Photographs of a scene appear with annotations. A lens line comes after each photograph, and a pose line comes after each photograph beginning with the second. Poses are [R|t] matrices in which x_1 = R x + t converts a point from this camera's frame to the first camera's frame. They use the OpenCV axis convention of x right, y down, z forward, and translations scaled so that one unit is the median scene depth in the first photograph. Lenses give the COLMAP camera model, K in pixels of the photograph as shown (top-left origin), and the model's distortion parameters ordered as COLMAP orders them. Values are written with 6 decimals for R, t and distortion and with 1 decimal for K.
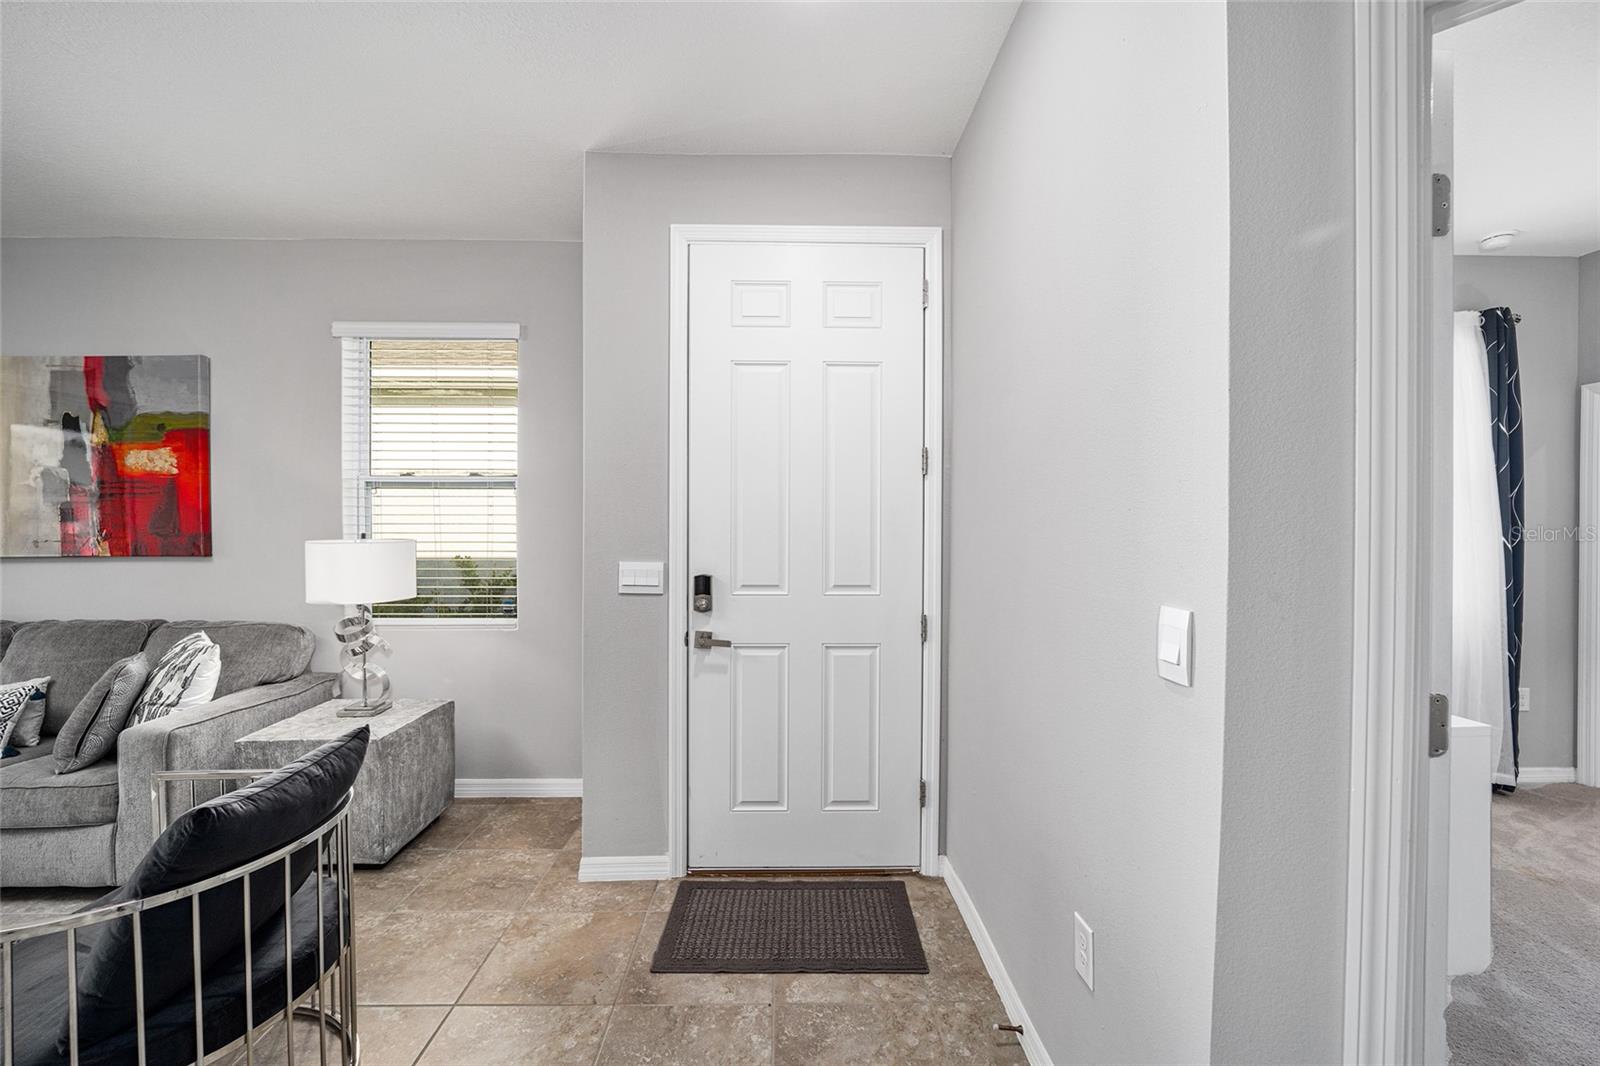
lens RADIAL K [[645.2, 0, 794.7], [0, 645.2, 530.8], [0, 0, 1]] dist [-0.014098, 0.000985]
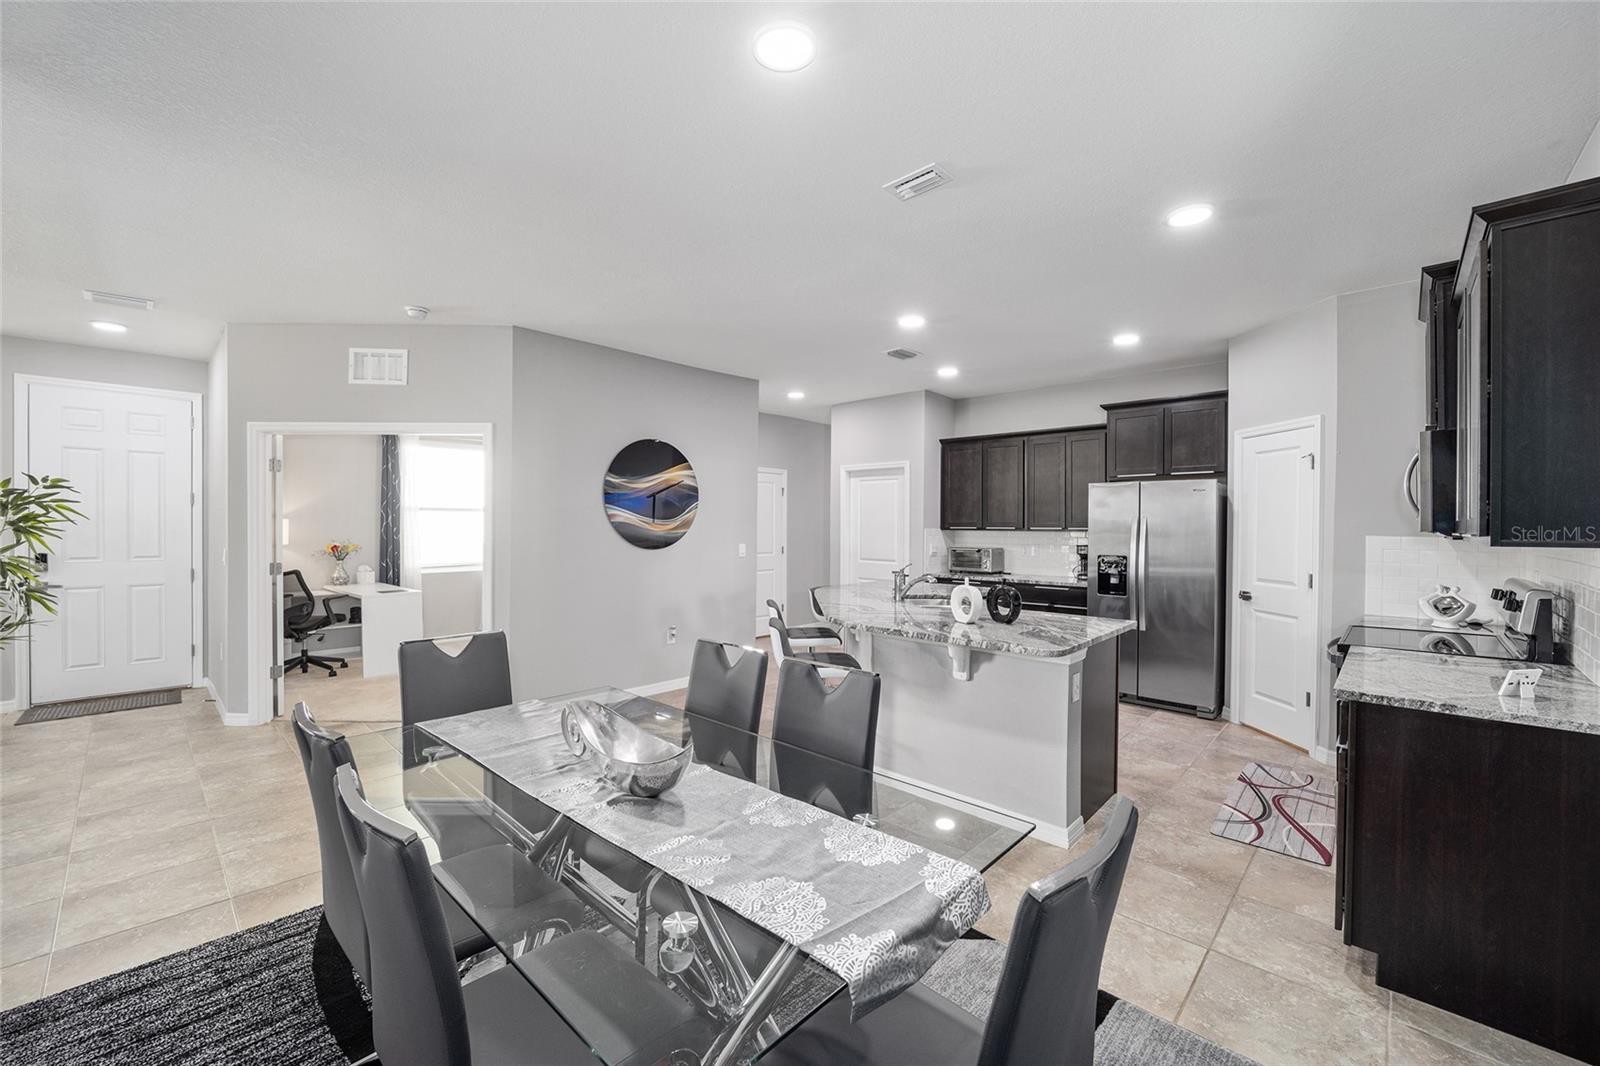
lens RADIAL K [[645.2, 0, 801.2], [0, 645.2, 532.7], [0, 0, 1]] dist [-0.014098, 0.000985]
pose [[0.703014, -0.007156, 0.711140, 0.100536], [0.001596, 0.999963, 0.008484, -0.006034], [-0.711174, -0.004829, 0.702999, -1.755907]]
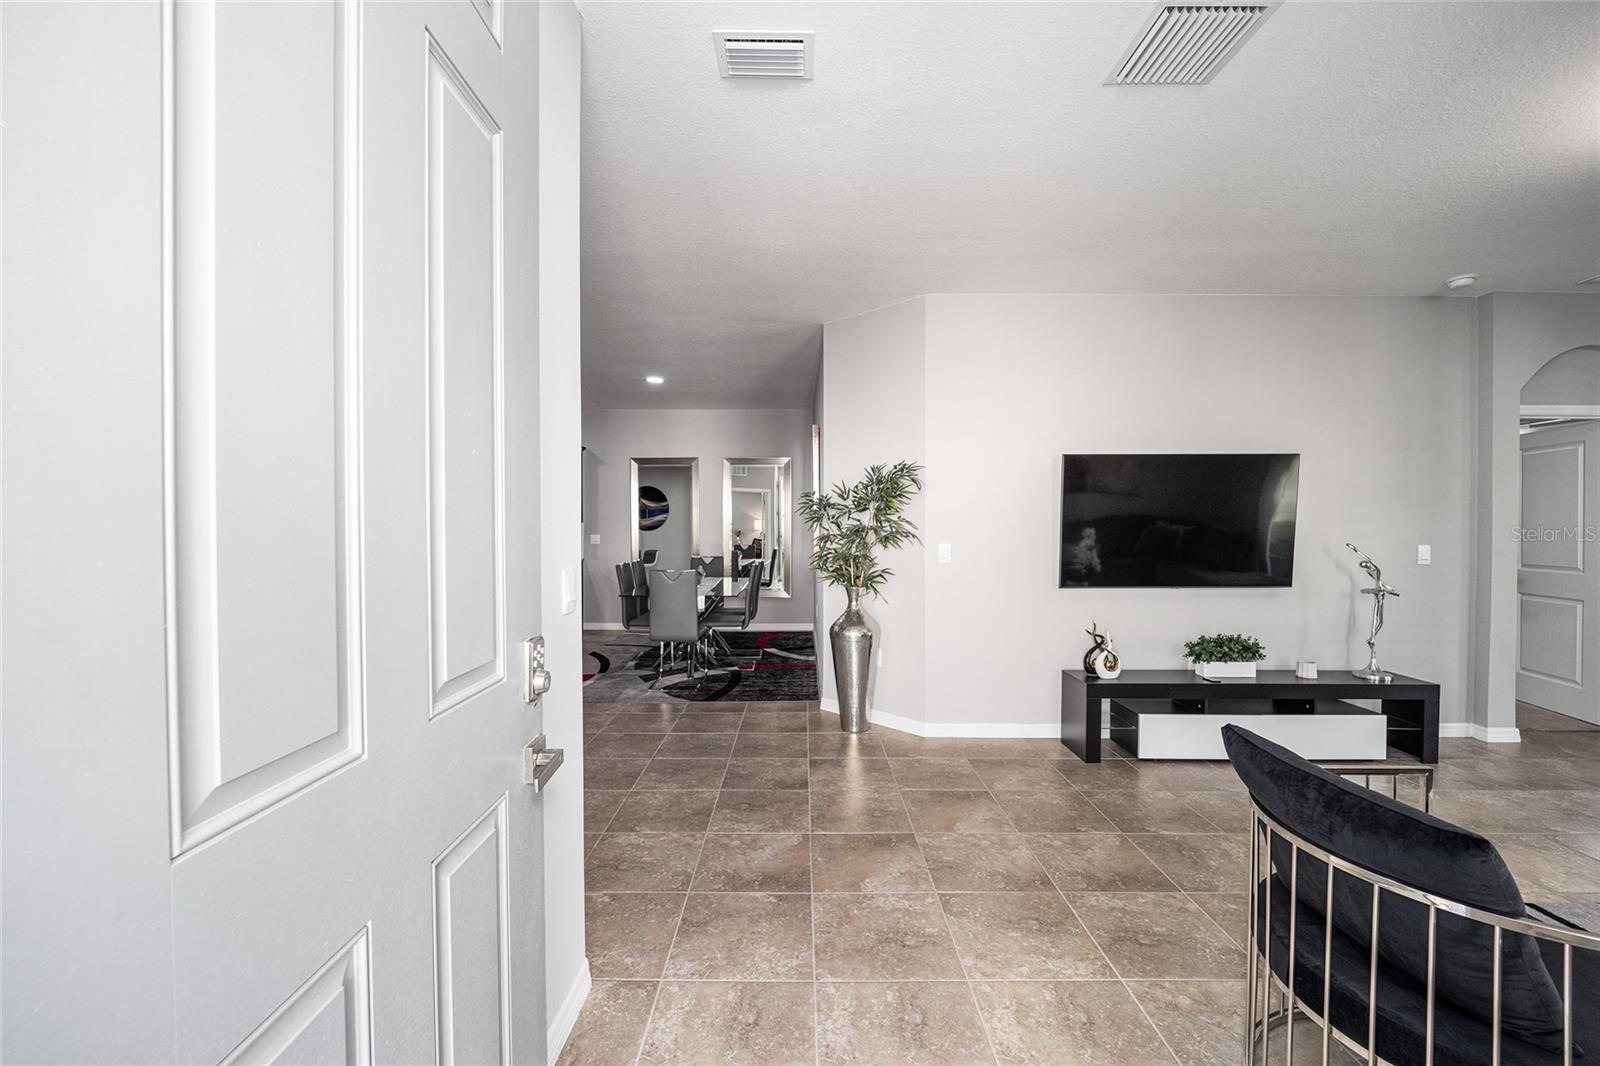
lens RADIAL K [[645.2, 0, 802.8], [0, 645.2, 525.5], [0, 0, 1]] dist [-0.014098, 0.000985]
pose [[-0.999754, -0.006719, 0.021128, -0.012955], [-0.006352, 0.999829, 0.017390, -0.013081], [-0.021241, 0.017251, -0.999626, 0.983199]]
